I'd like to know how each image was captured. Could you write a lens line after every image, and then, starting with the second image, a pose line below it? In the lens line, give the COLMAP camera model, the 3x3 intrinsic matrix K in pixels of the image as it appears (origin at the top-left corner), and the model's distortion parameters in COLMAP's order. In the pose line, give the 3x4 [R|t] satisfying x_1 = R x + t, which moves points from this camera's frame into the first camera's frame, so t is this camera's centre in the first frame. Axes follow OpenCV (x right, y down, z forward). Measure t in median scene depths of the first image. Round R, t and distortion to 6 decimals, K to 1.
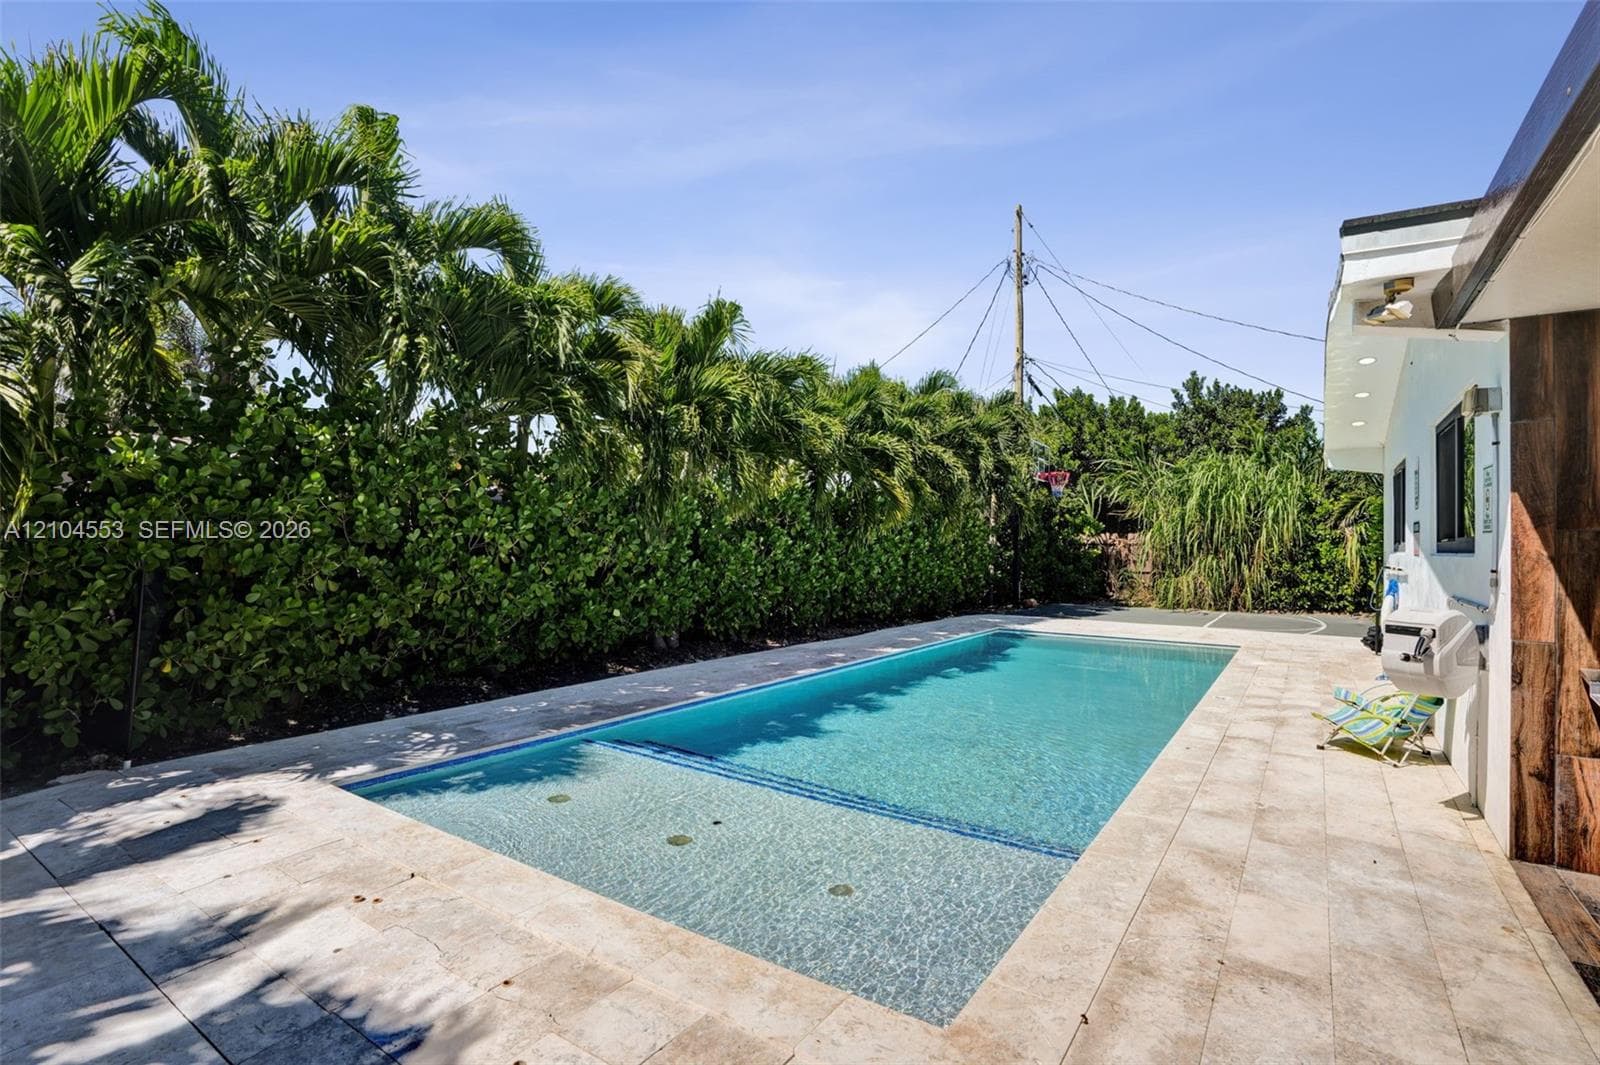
lens RADIAL K [[772.2, 0, 803.4], [0, 772.2, 526.0], [0, 0, 1]] dist [-0.072390, 0.032512]
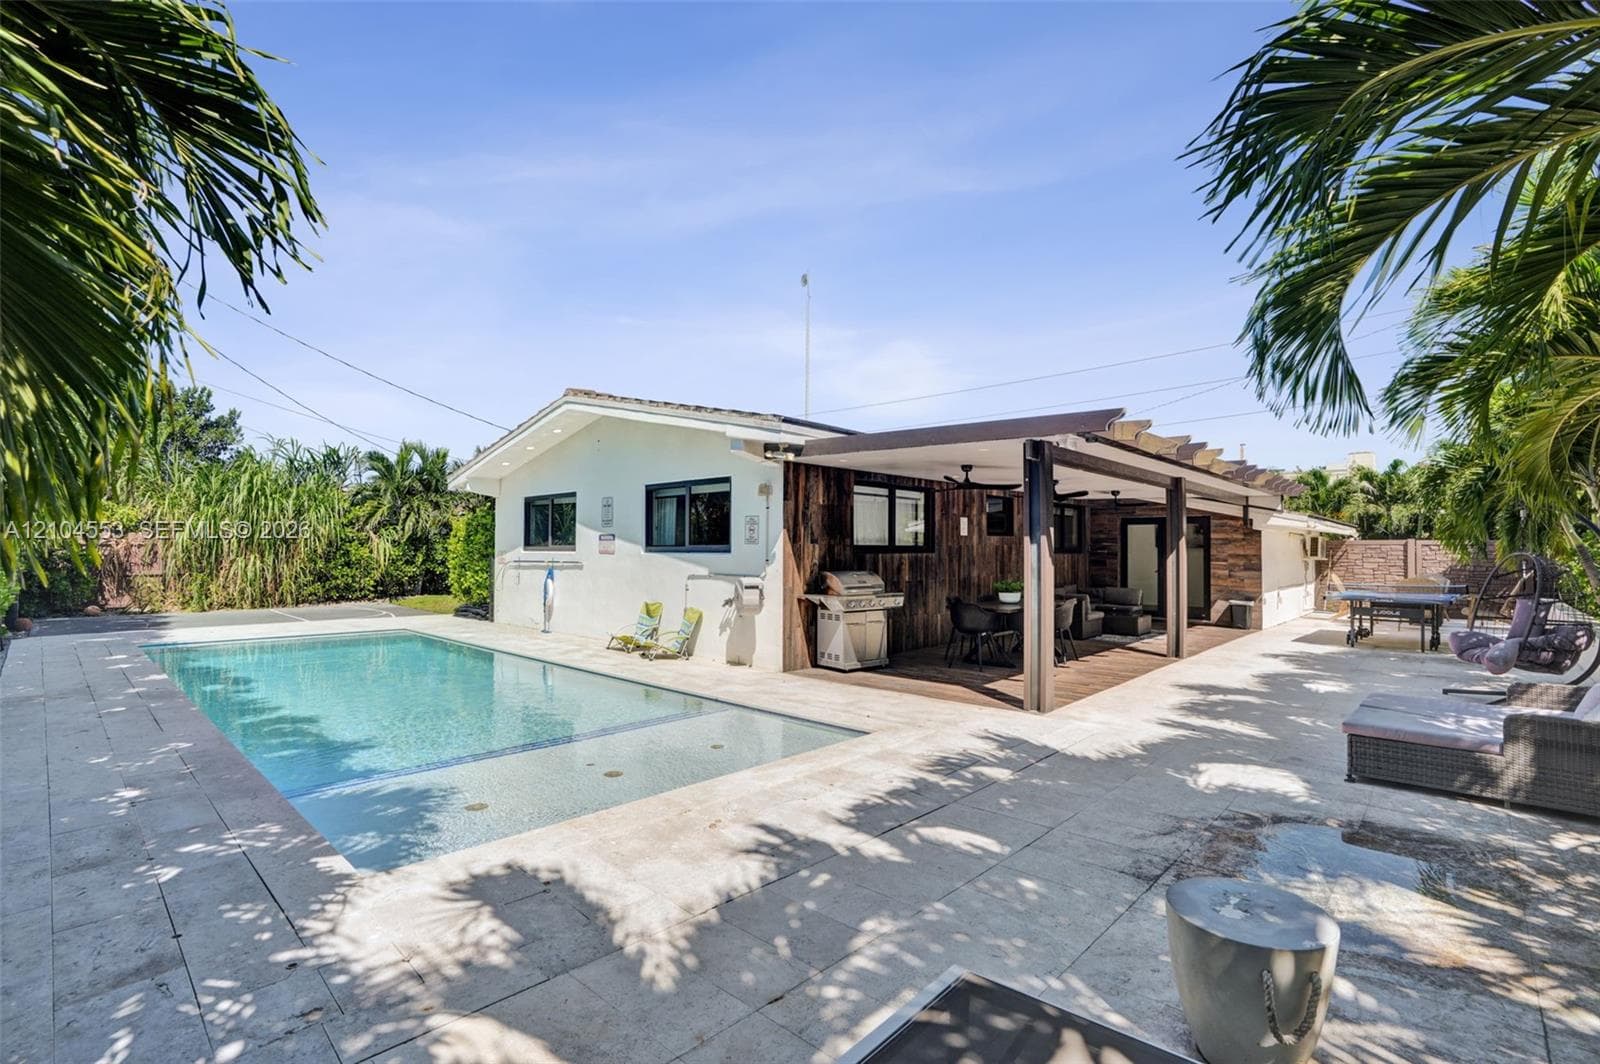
lens RADIAL K [[740.6, 0, 807.7], [0, 740.6, 526.5], [0, 0, 1]] dist [-0.076622, 0.034812]
pose [[0.152102, 0.019196, 0.988178, -1.020104], [-0.024474, 0.999578, -0.015651, -0.010302], [-0.988062, -0.021804, 0.152507, 0.352549]]
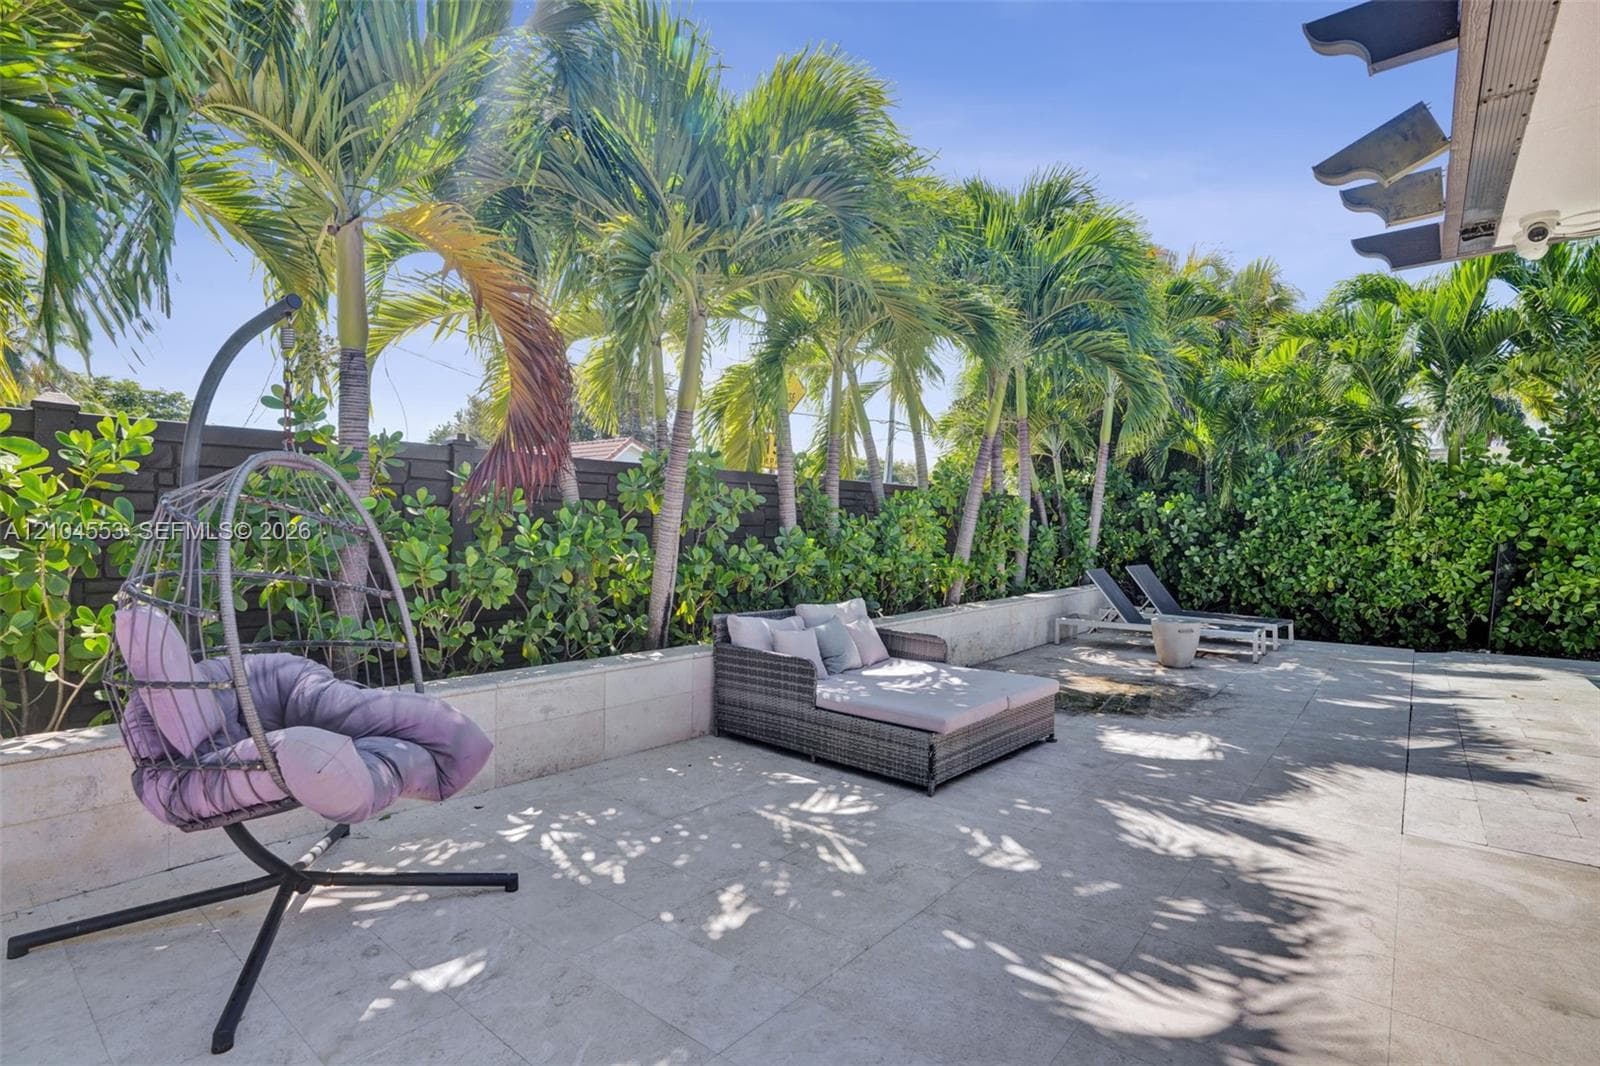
lens RADIAL K [[740.6, 0, 807.7], [0, 740.6, 527.5], [0, 0, 1]] dist [-0.076622, 0.034812]
pose [[-0.107046, -0.006811, -0.994231, 0.826922], [0.012995, 0.999882, -0.008249, 0.014927], [0.994169, -0.013803, -0.106944, -0.370050]]
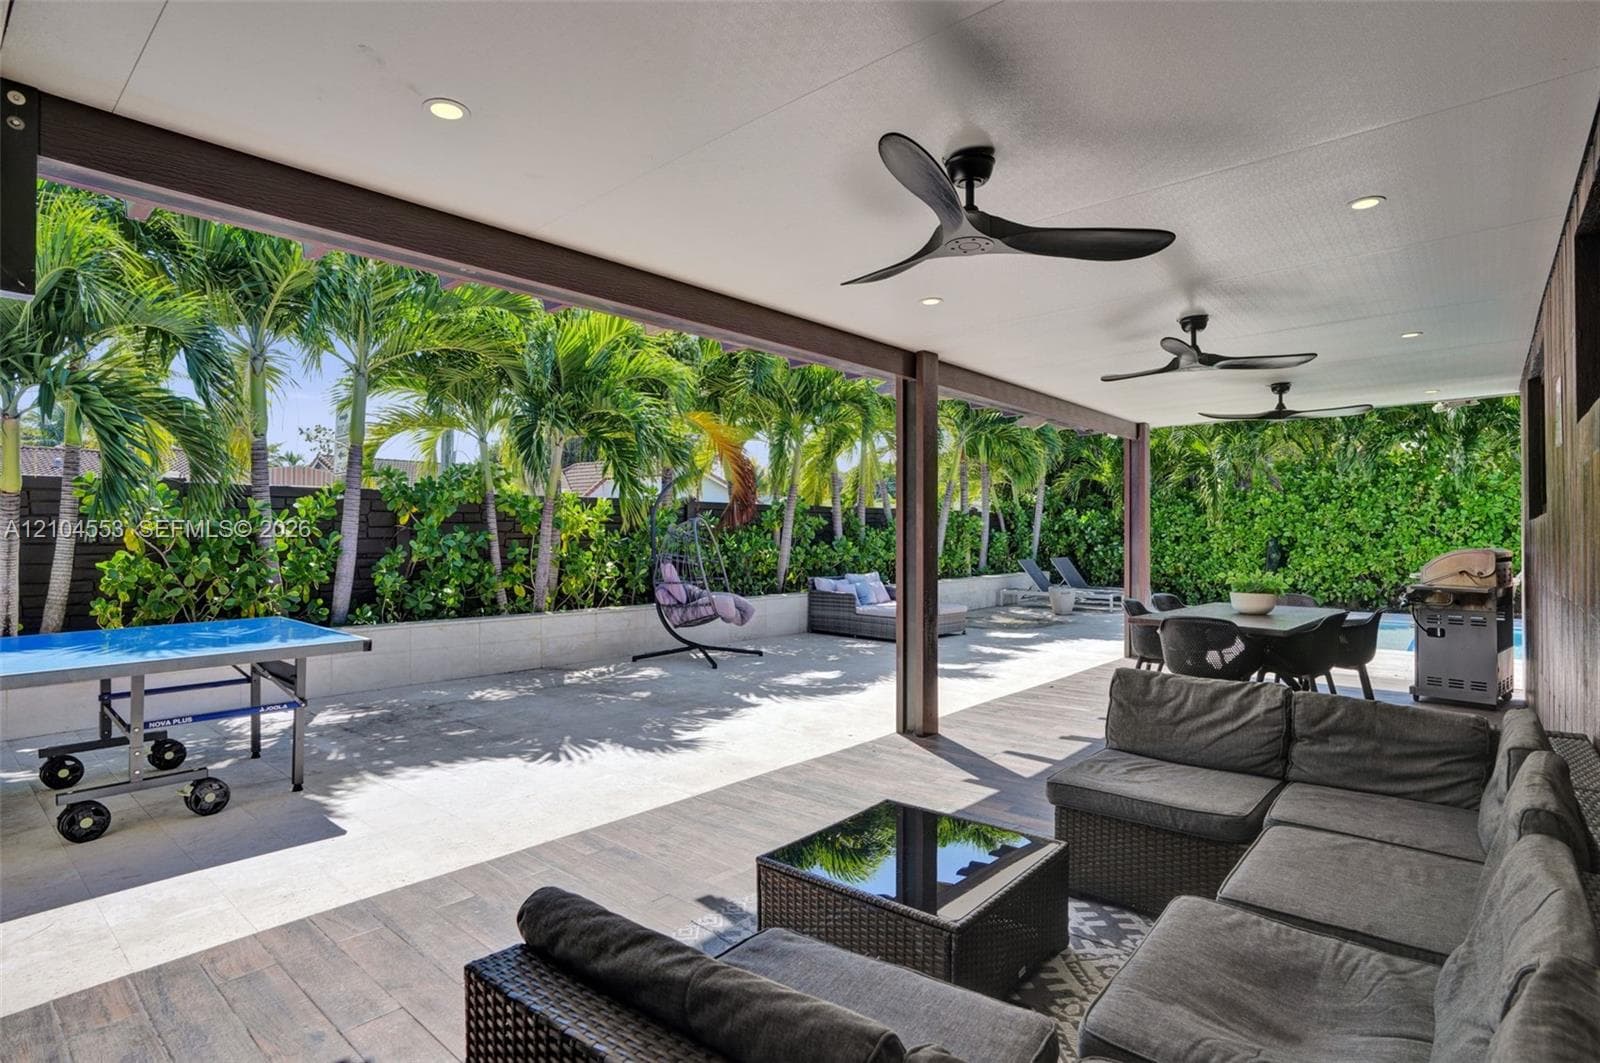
lens RADIAL K [[740.6, 0, 807.7], [0, 740.6, 526.0], [0, 0, 1]] dist [-0.076622, 0.034812]
pose [[-0.143437, -0.012808, -0.989577, 1.878517], [0.022303, 0.999620, -0.016170, 0.008155], [0.989408, -0.024390, -0.143097, -0.298851]]
